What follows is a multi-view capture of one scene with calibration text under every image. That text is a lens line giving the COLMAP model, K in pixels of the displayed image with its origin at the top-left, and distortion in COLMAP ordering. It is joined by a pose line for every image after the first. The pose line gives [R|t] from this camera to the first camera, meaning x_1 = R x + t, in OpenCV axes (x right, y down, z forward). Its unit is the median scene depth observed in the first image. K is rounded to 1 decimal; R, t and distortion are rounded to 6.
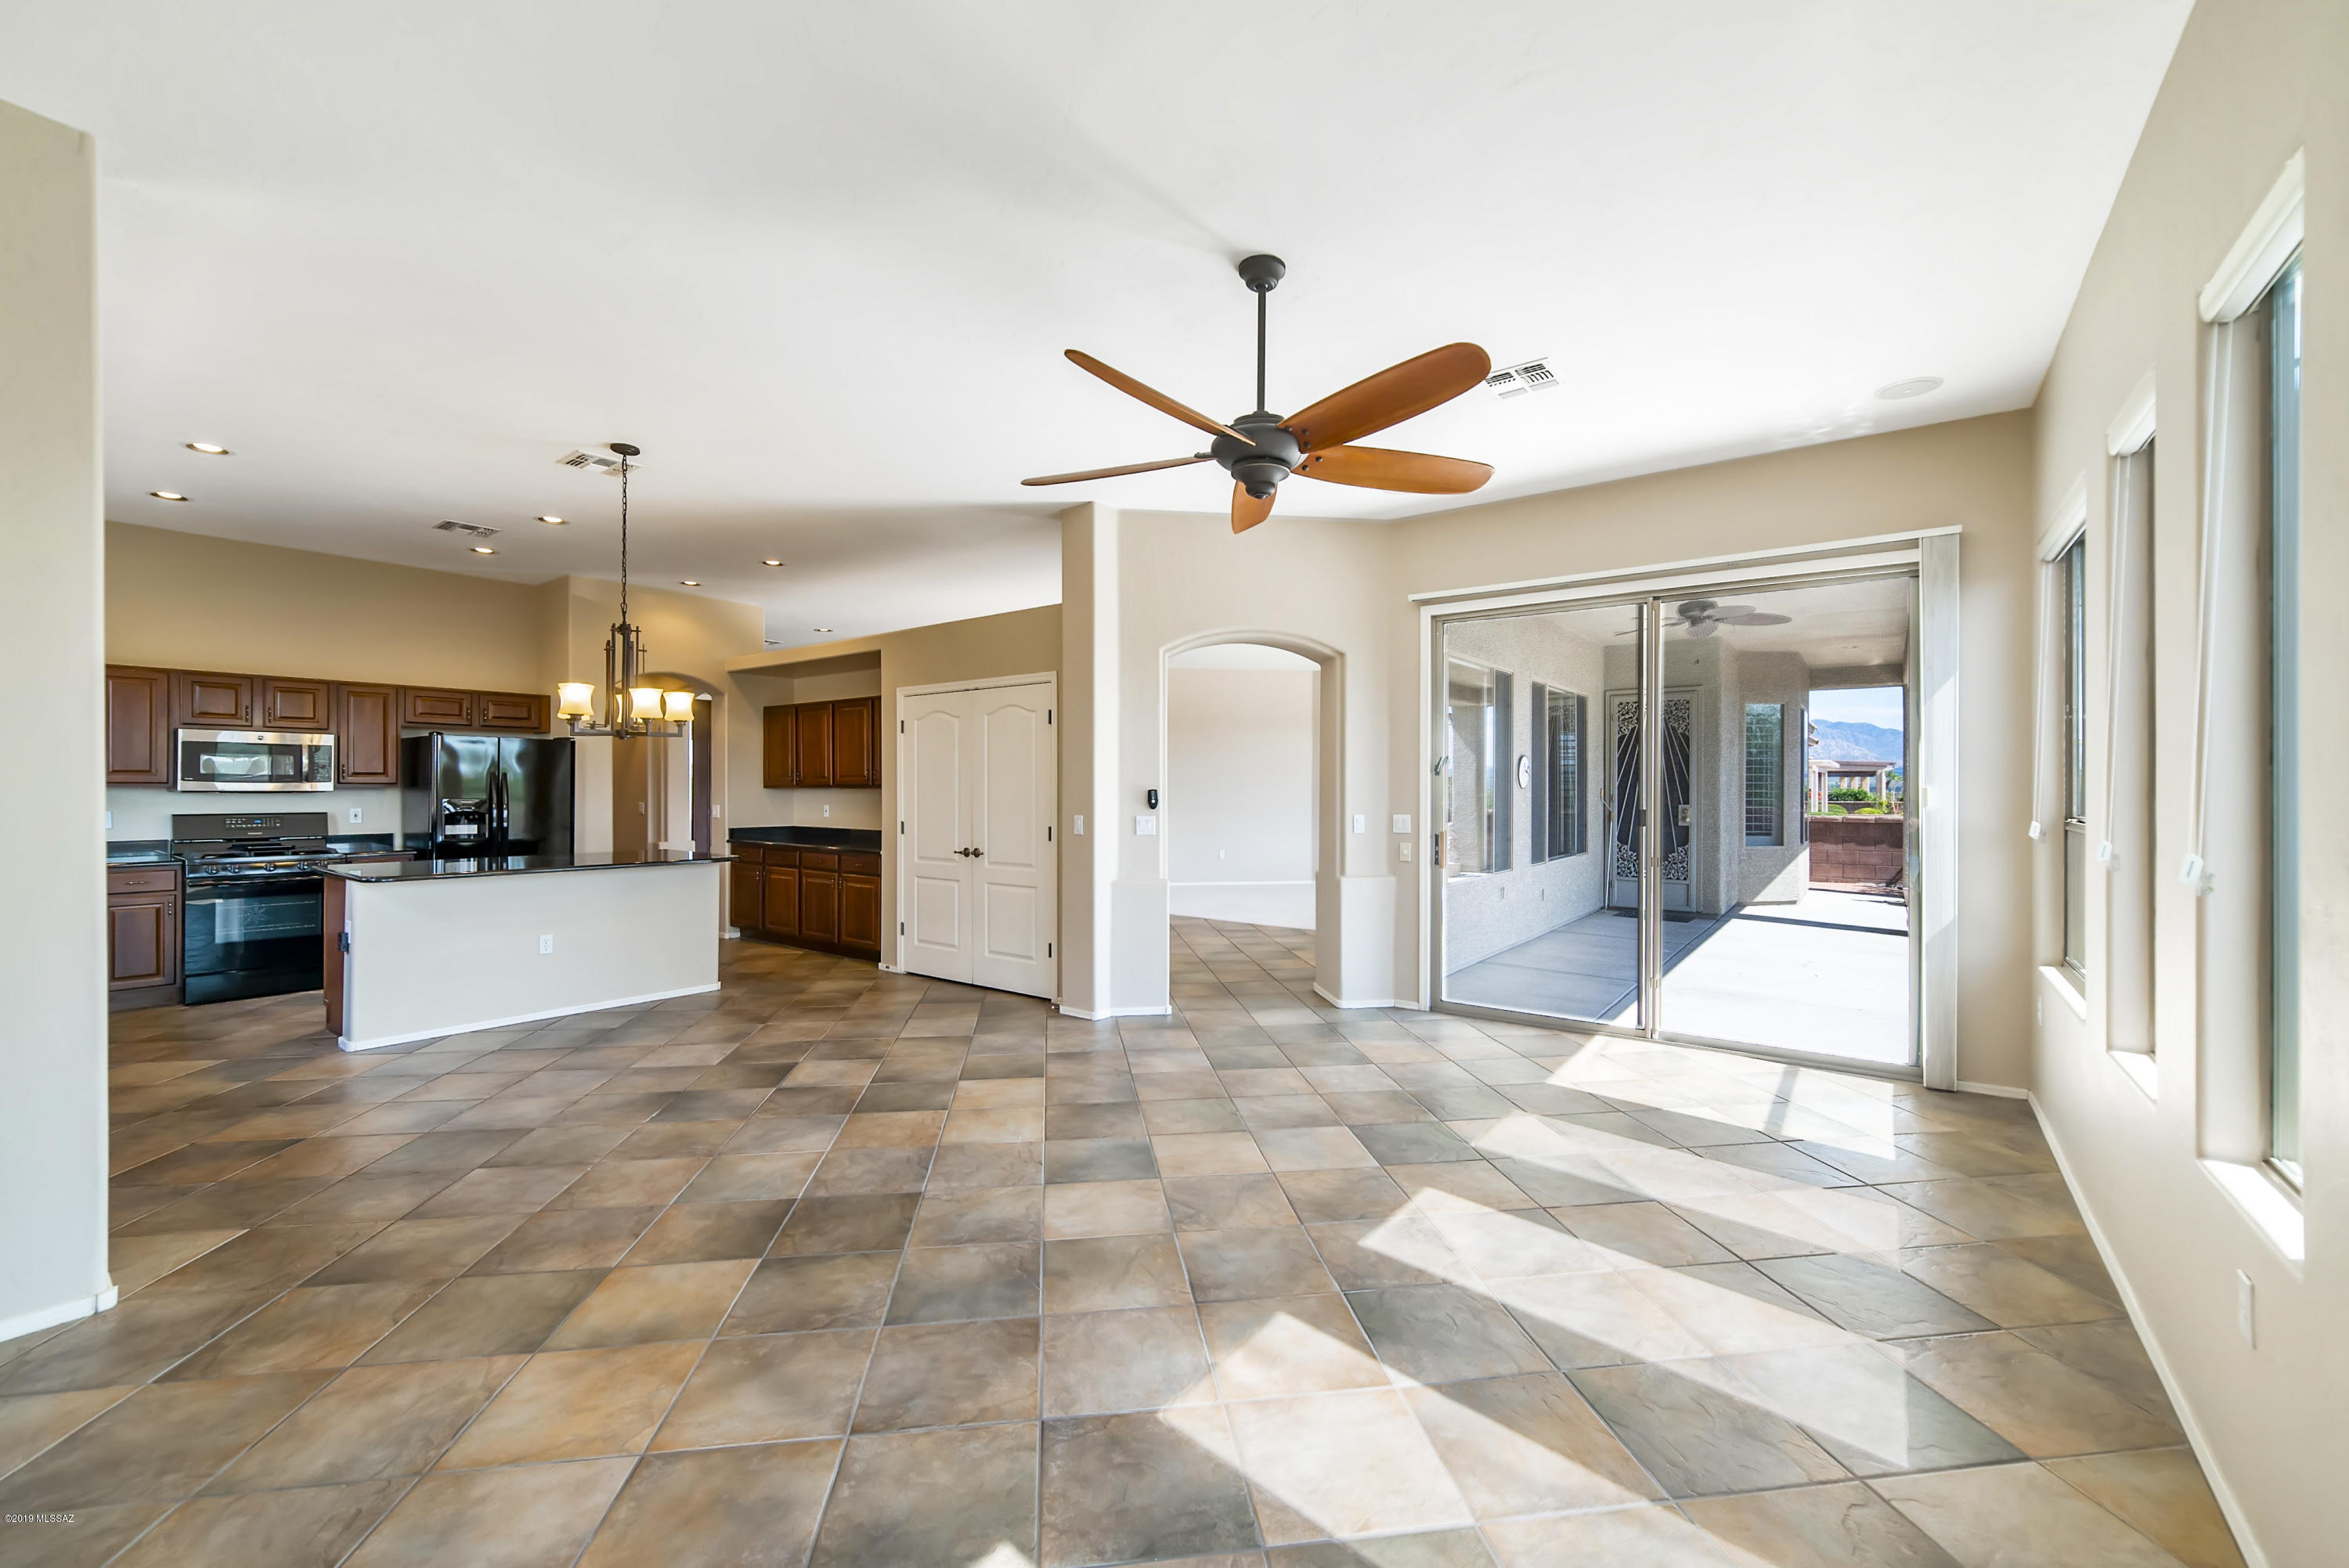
lens RADIAL K [[936.2, 0, 1174.5], [0, 936.2, 784.0], [0, 0, 1]] dist [-0.012670, 0.009003]
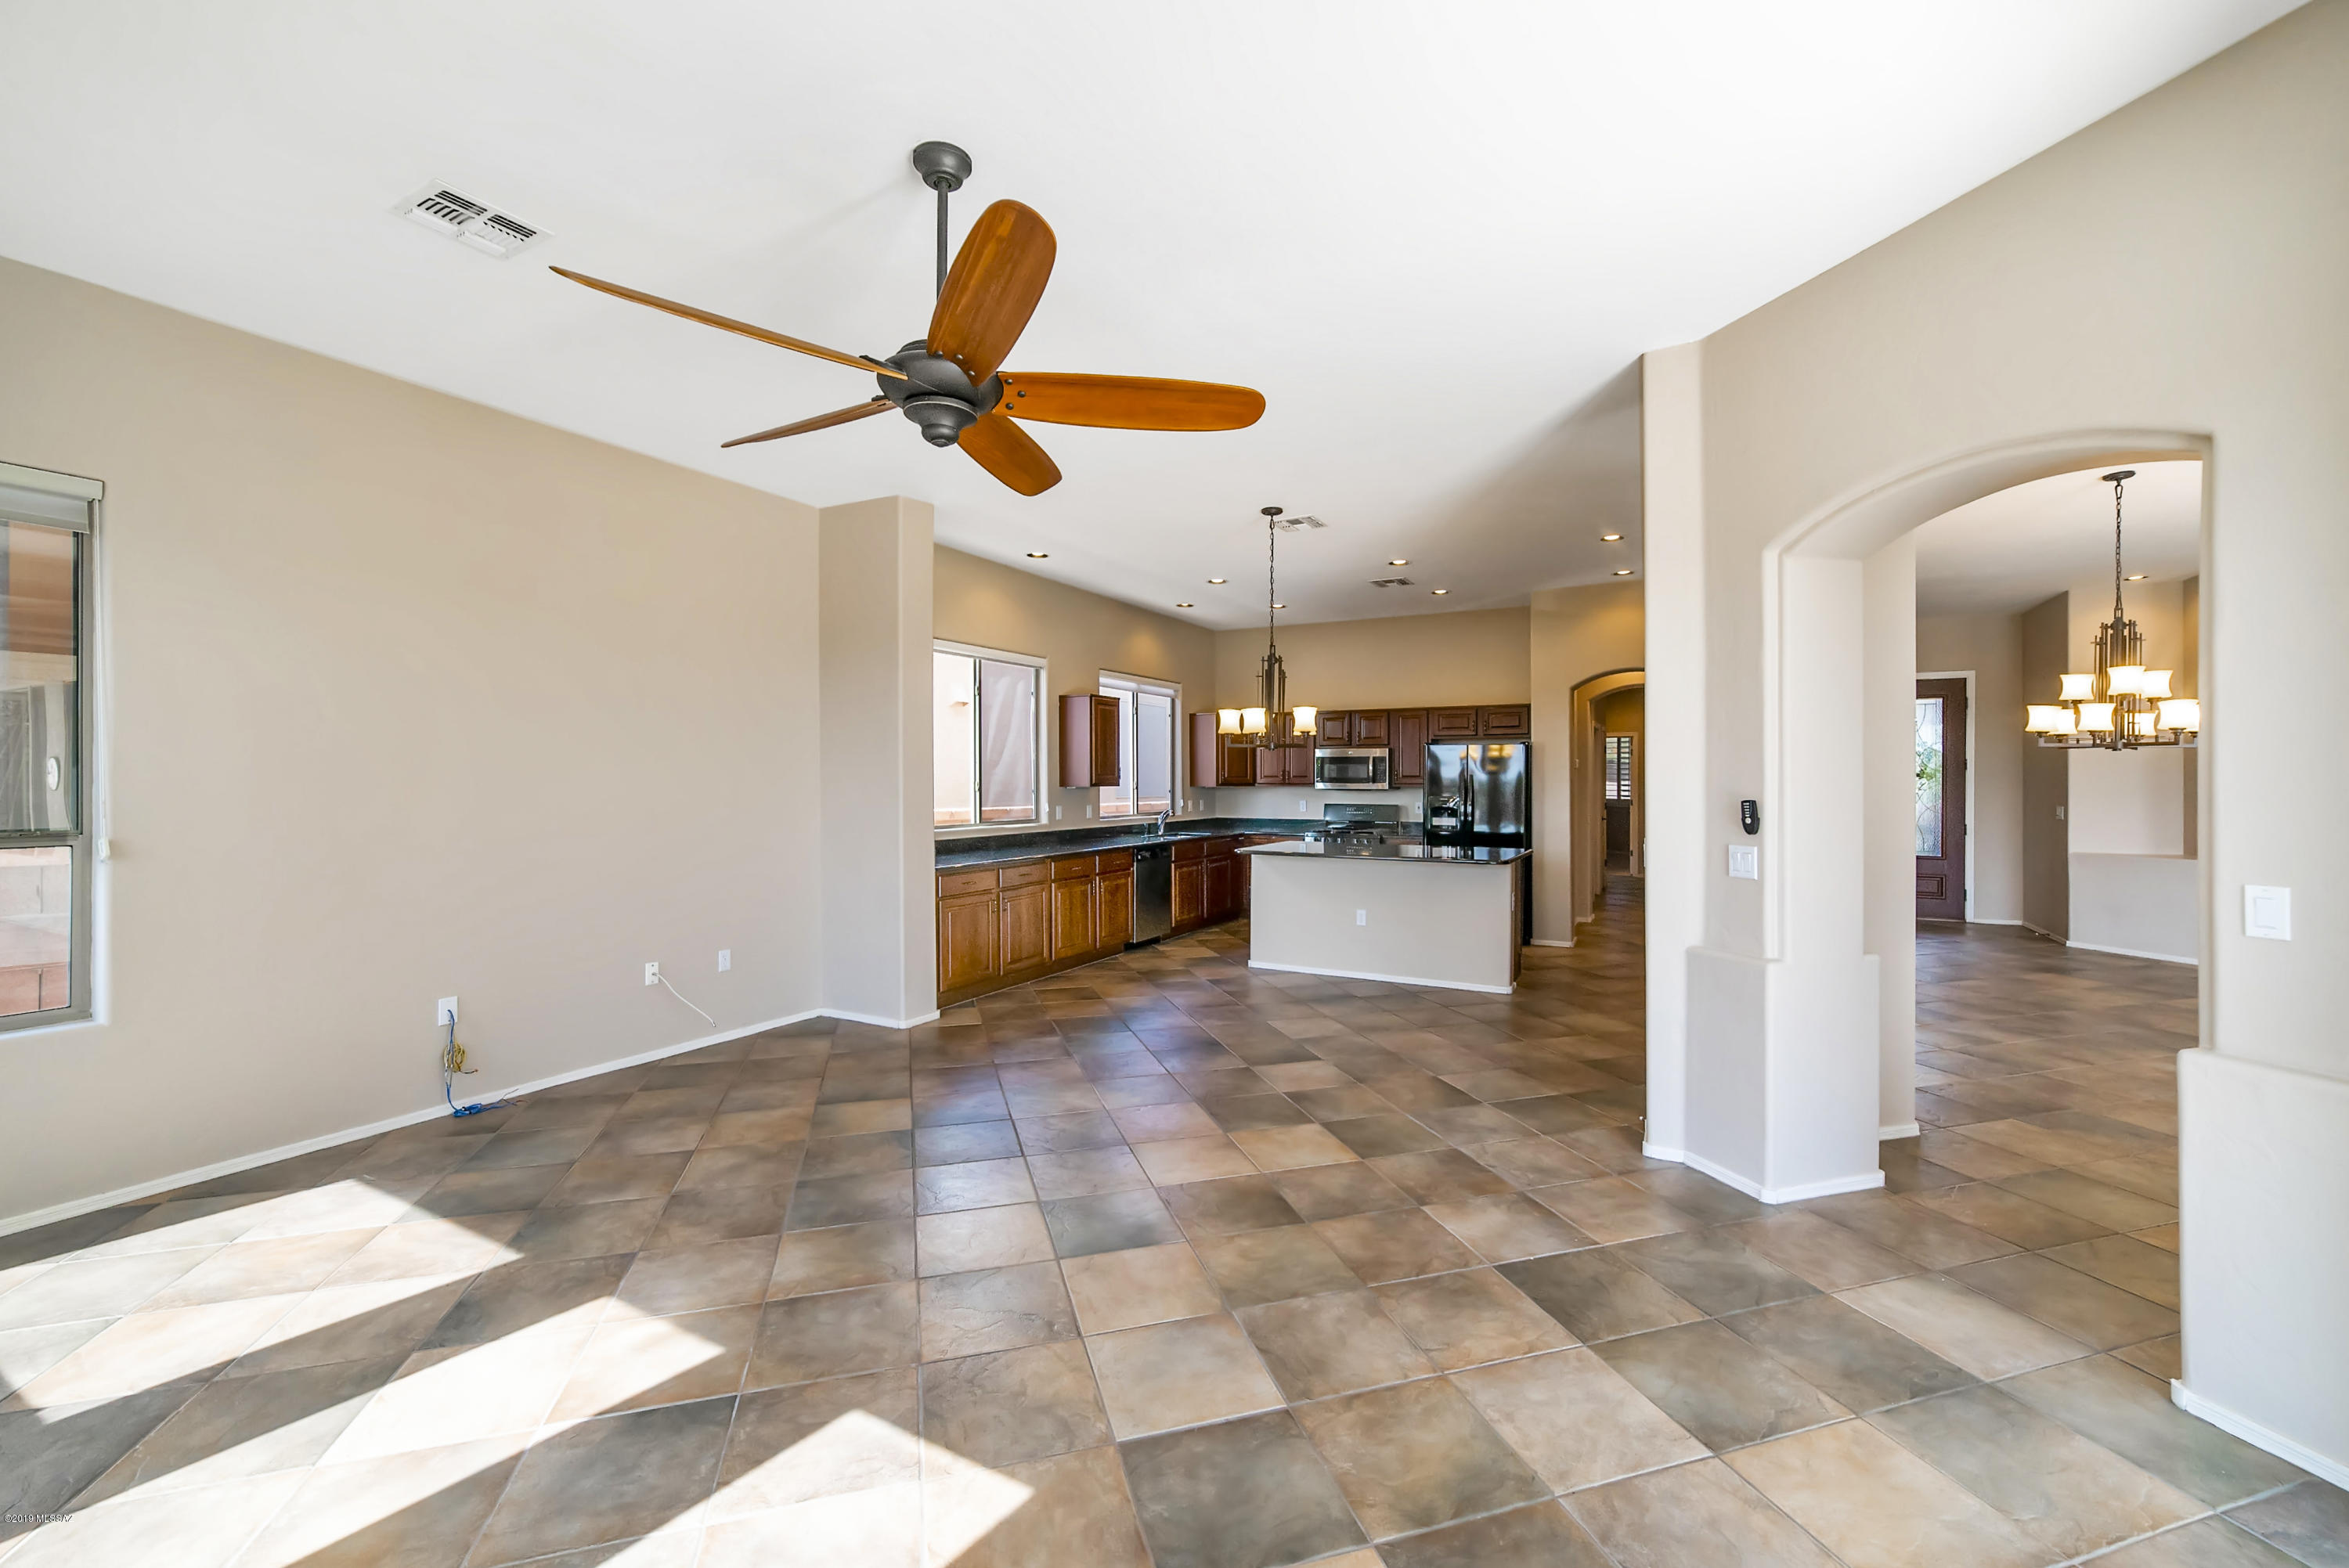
lens RADIAL K [[936.1, 0, 1183.5], [0, 936.1, 815.7], [0, 0, 1]] dist [-0.001324, 0.000402]
pose [[0.155504, 0.036000, -0.987179, 0.509334], [0.002860, 0.999315, 0.036893, -0.006887], [0.987831, -0.008561, 0.155294, 0.606474]]
